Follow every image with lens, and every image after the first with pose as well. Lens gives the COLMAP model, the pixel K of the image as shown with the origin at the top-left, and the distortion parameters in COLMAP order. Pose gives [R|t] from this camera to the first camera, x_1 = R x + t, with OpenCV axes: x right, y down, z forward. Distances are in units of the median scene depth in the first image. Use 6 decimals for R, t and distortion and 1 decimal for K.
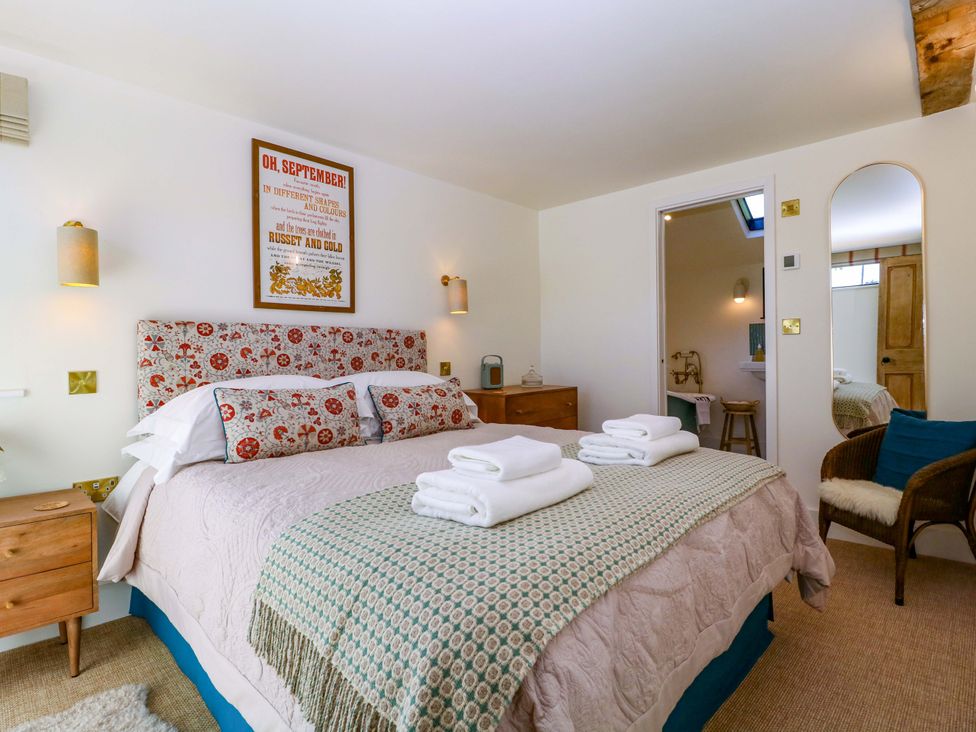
lens RADIAL K [[505.2, 0, 483.3], [0, 505.2, 358.4], [0, 0, 1]] dist [0.002866, -0.014971]
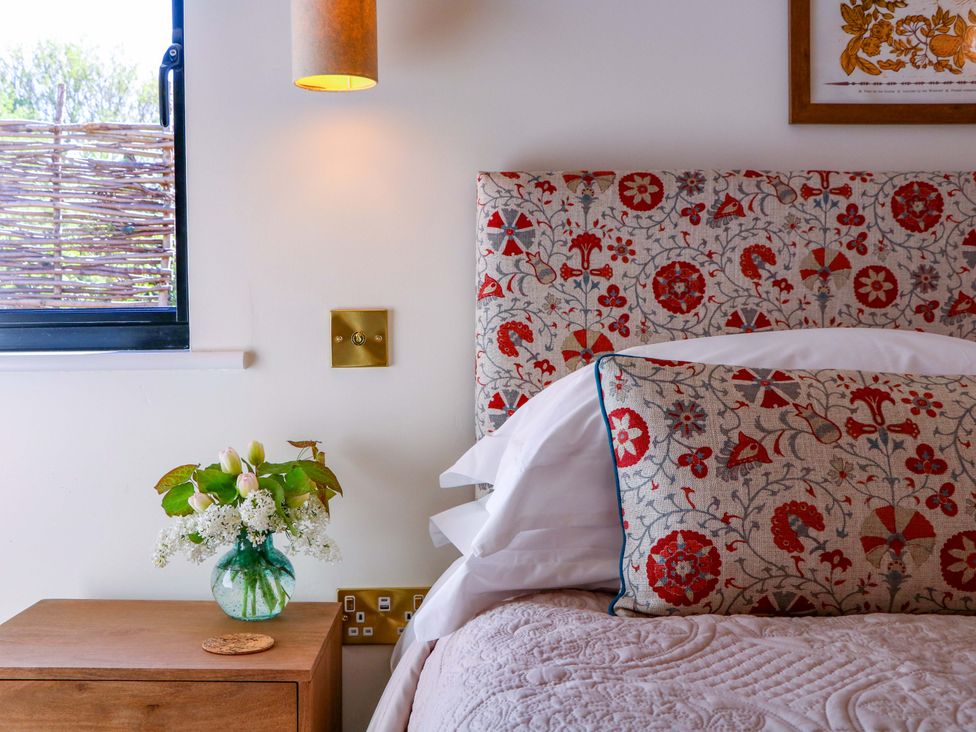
lens RADIAL K [[1178.9, 0, 488.0], [0, 1178.9, 366.0], [0, 0, 1]] dist [-0.043125, 0.071819]
pose [[0.701391, 0.026387, -0.712288, -0.058097], [-0.011294, 0.999600, 0.025910, 0.037865], [0.712687, -0.010128, 0.701409, 0.359335]]
